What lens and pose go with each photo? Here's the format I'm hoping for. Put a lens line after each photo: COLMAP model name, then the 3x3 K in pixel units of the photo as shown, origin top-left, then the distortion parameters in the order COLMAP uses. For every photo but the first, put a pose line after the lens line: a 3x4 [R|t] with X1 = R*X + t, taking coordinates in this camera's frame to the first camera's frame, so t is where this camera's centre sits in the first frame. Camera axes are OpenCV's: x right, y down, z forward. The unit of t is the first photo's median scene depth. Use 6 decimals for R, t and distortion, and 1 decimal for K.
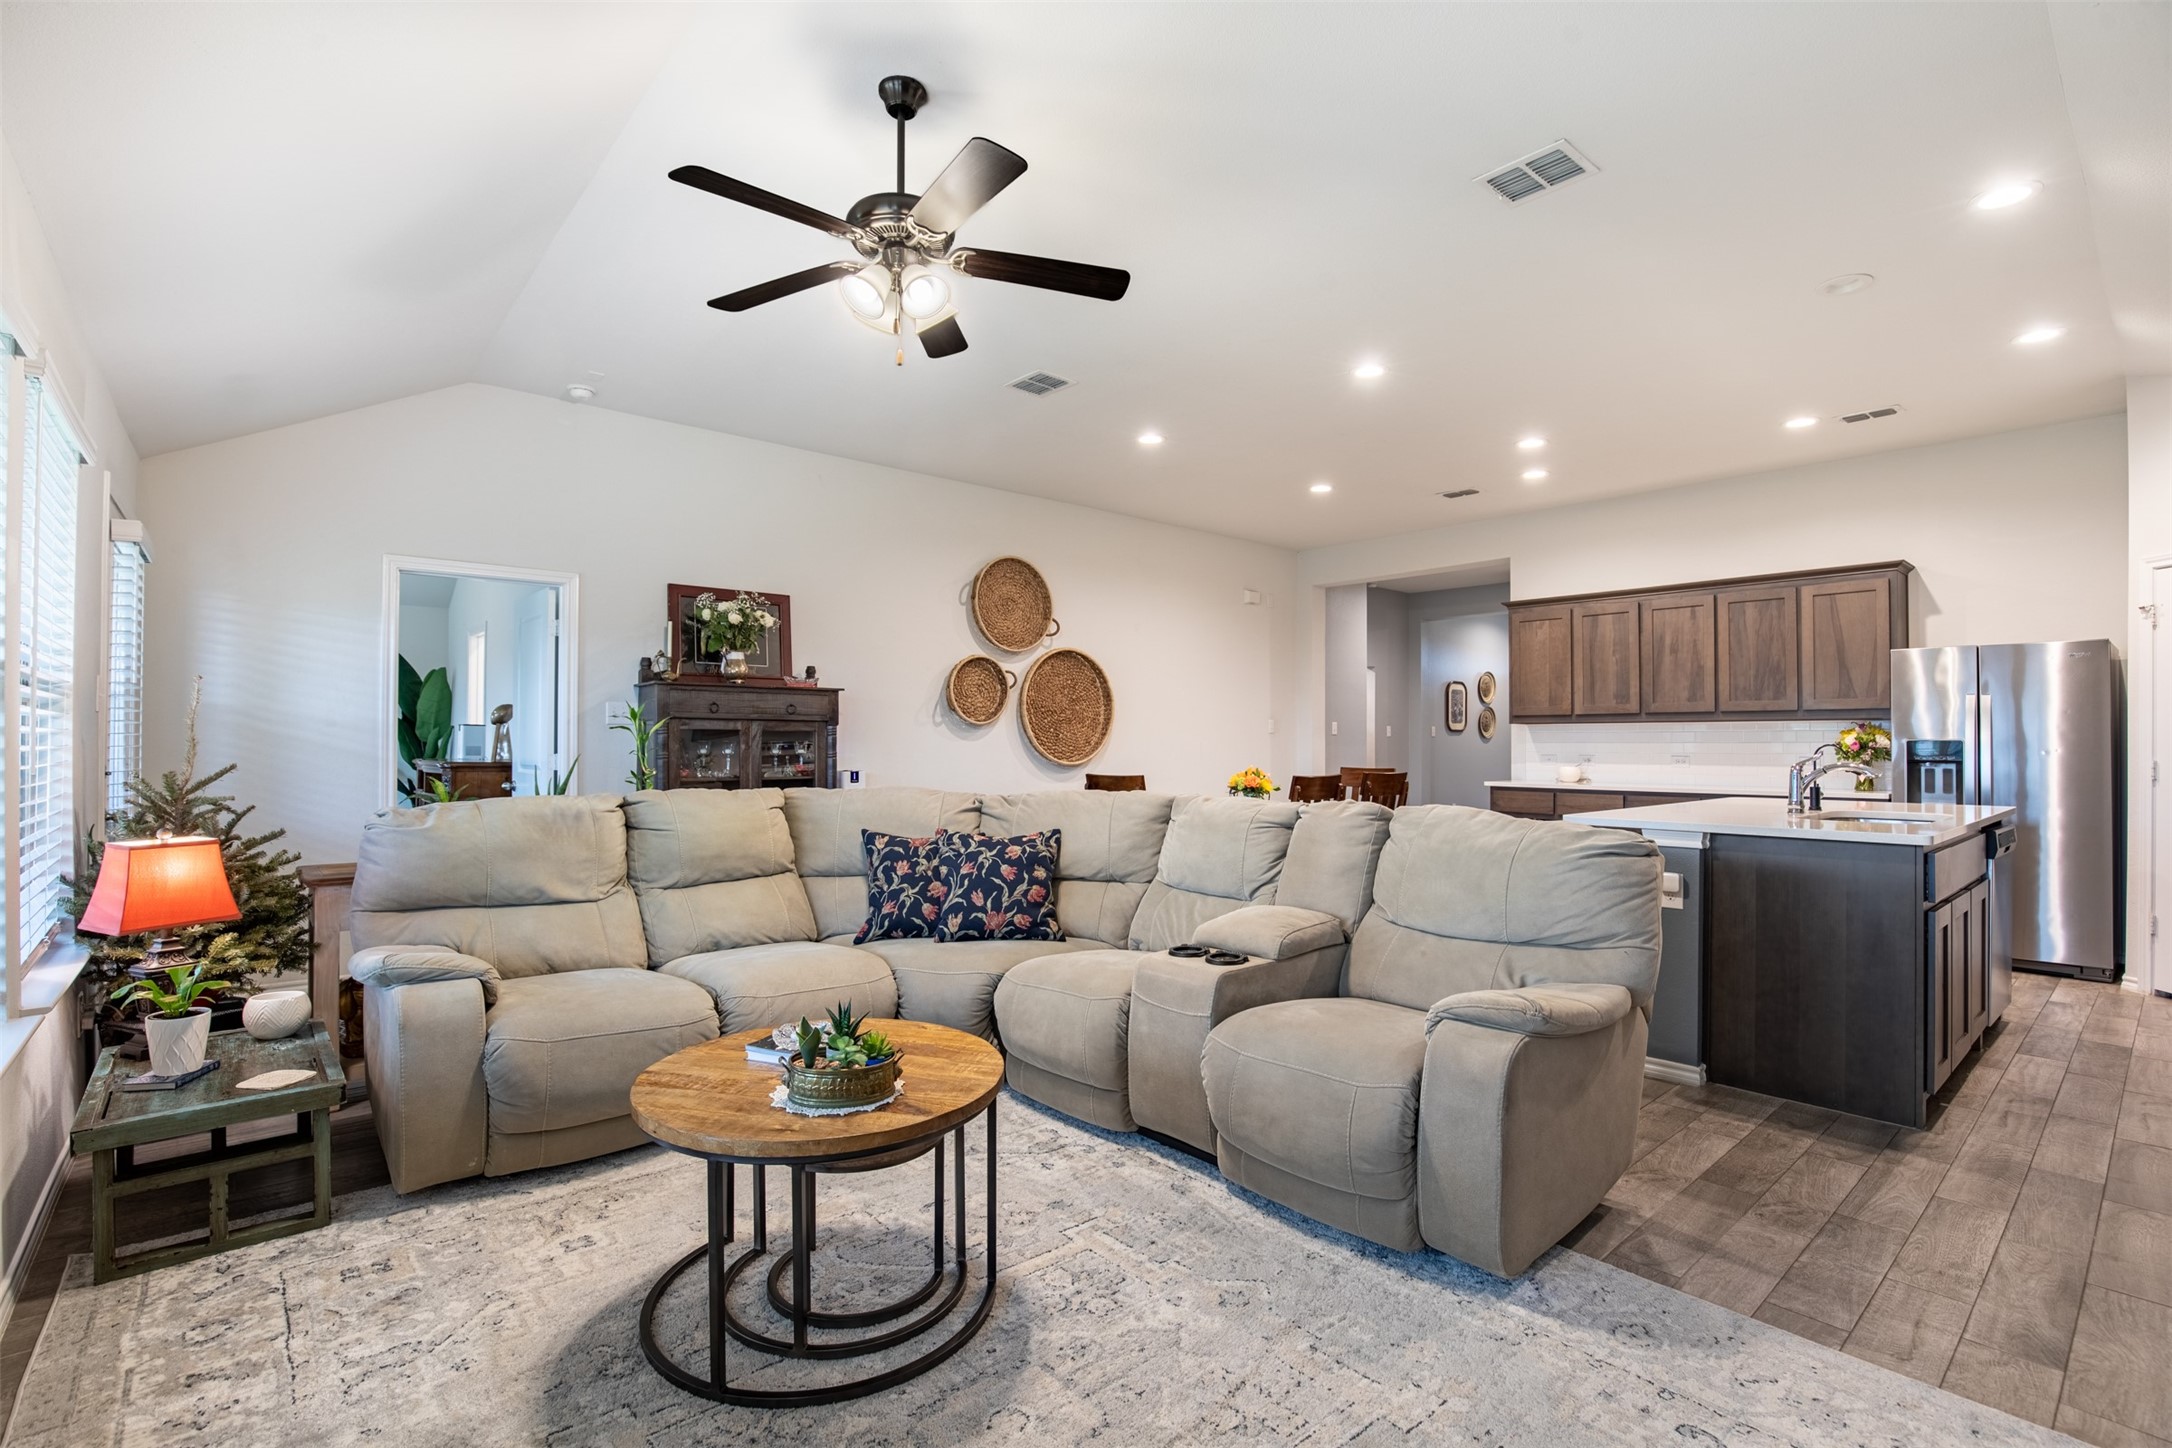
lens RADIAL K [[982.6, 0, 1091.1], [0, 982.6, 730.6], [0, 0, 1]] dist [-0.031039, 0.005081]
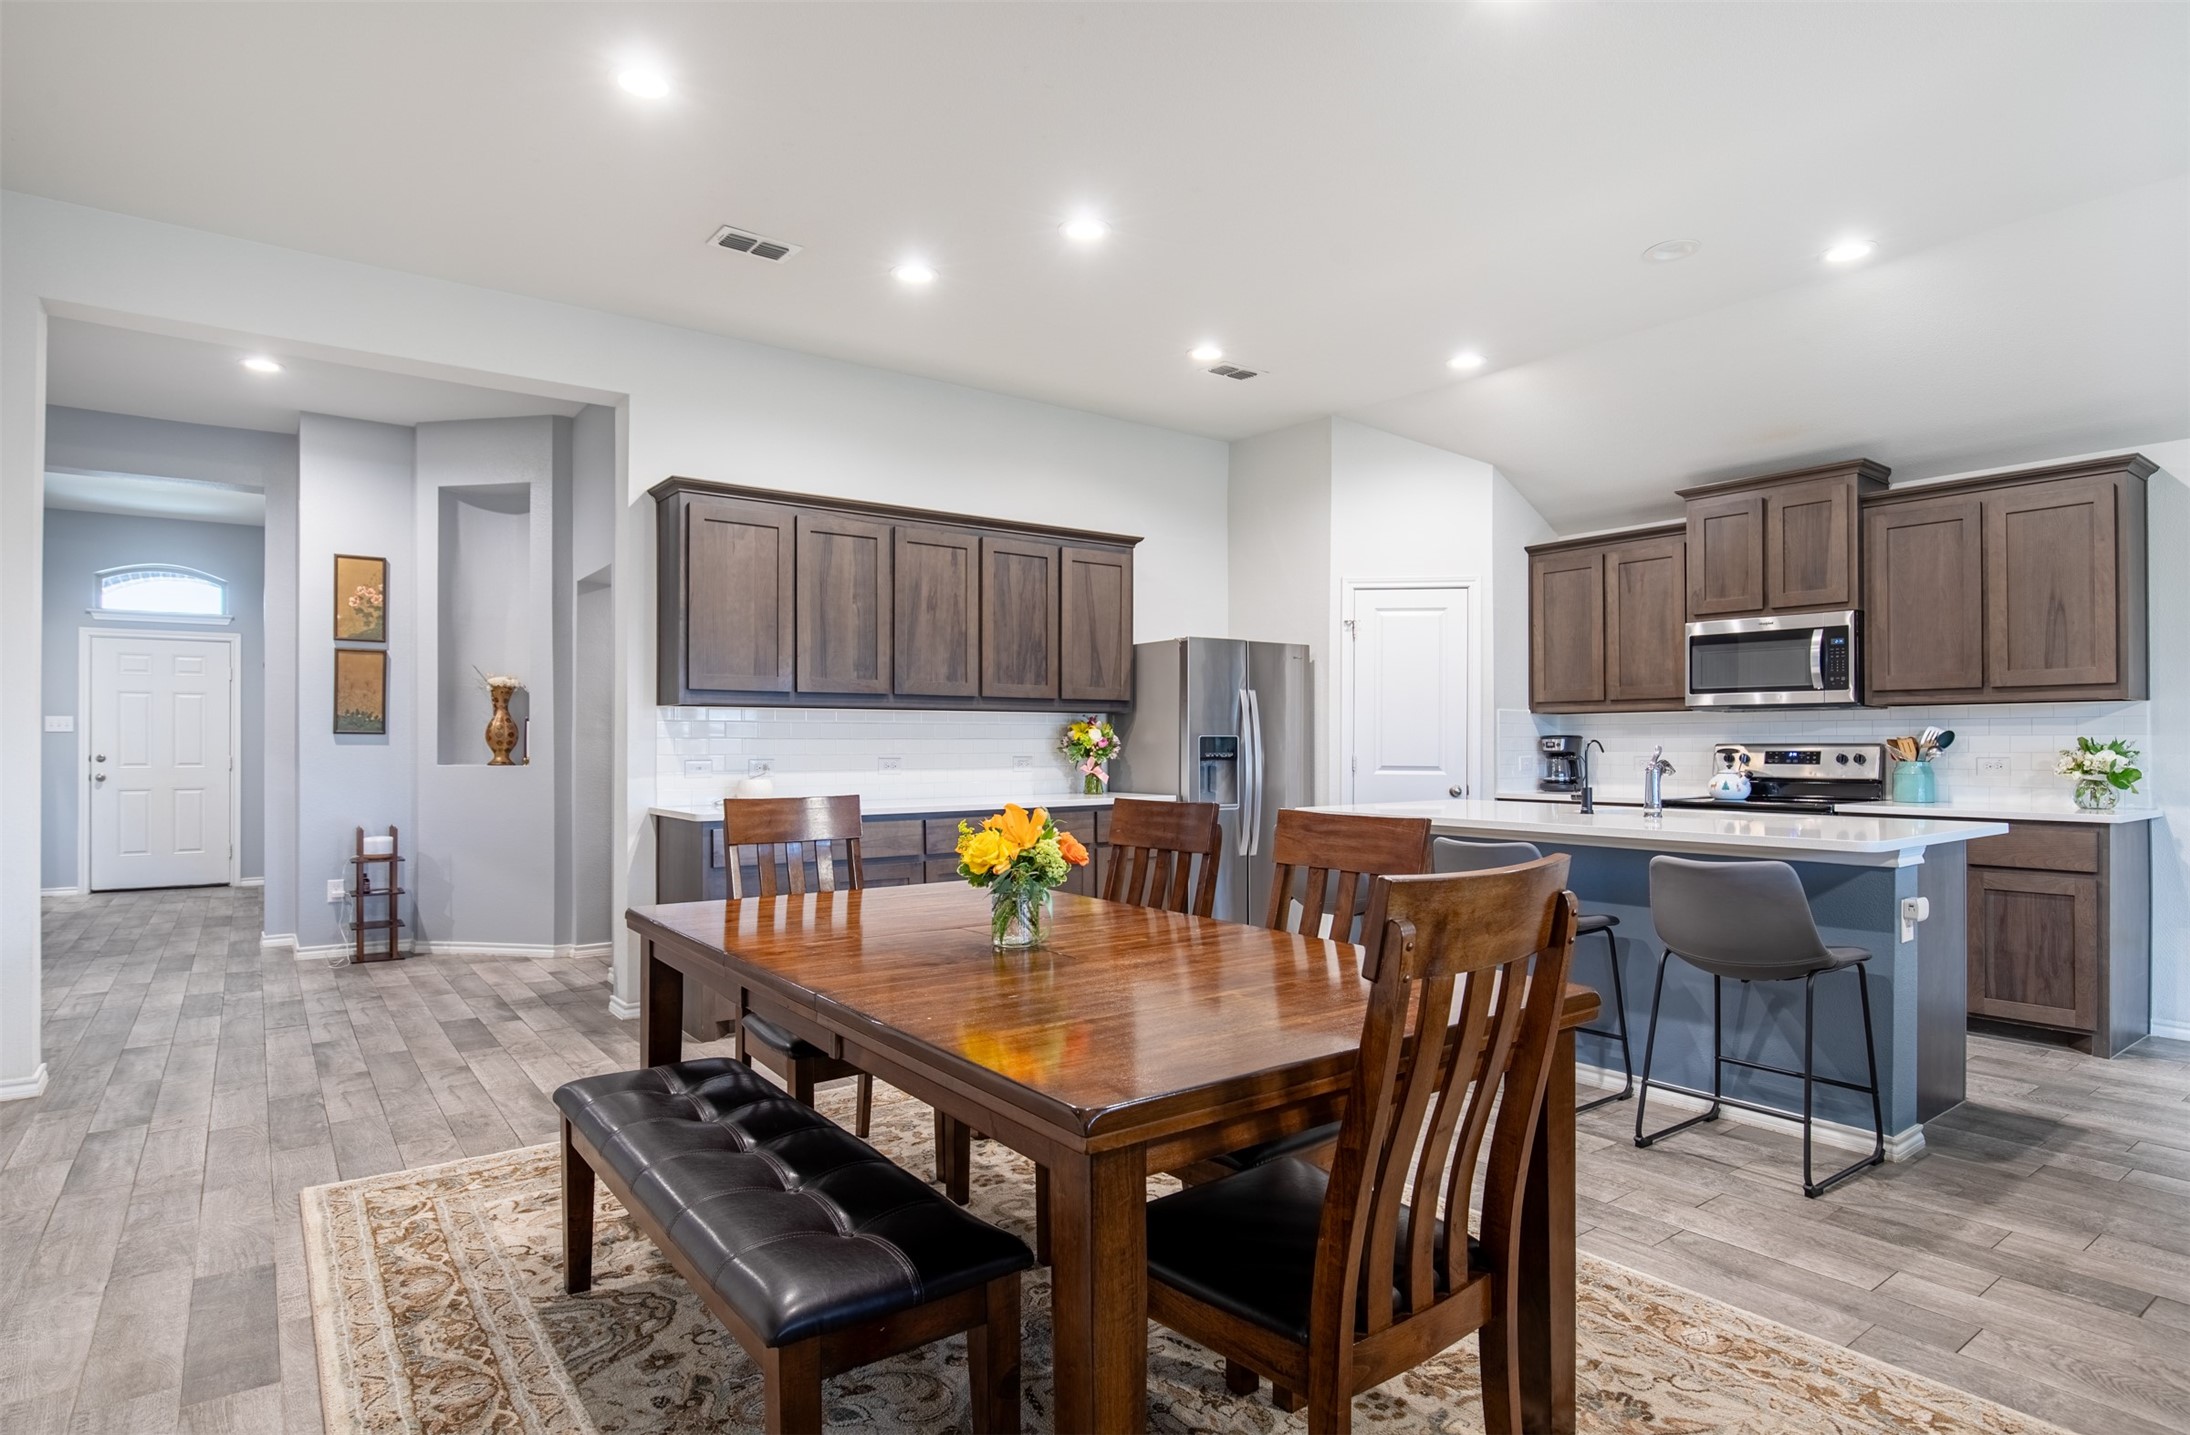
lens RADIAL K [[1148.7, 0, 1087.1], [0, 1148.7, 736.6], [0, 0, 1]] dist [-0.020300, 0.002270]
pose [[0.080053, 0.002395, 0.996788, -0.208299], [-0.010086, 0.999948, -0.001593, 0.010930], [-0.996740, -0.009926, 0.080073, 0.835889]]
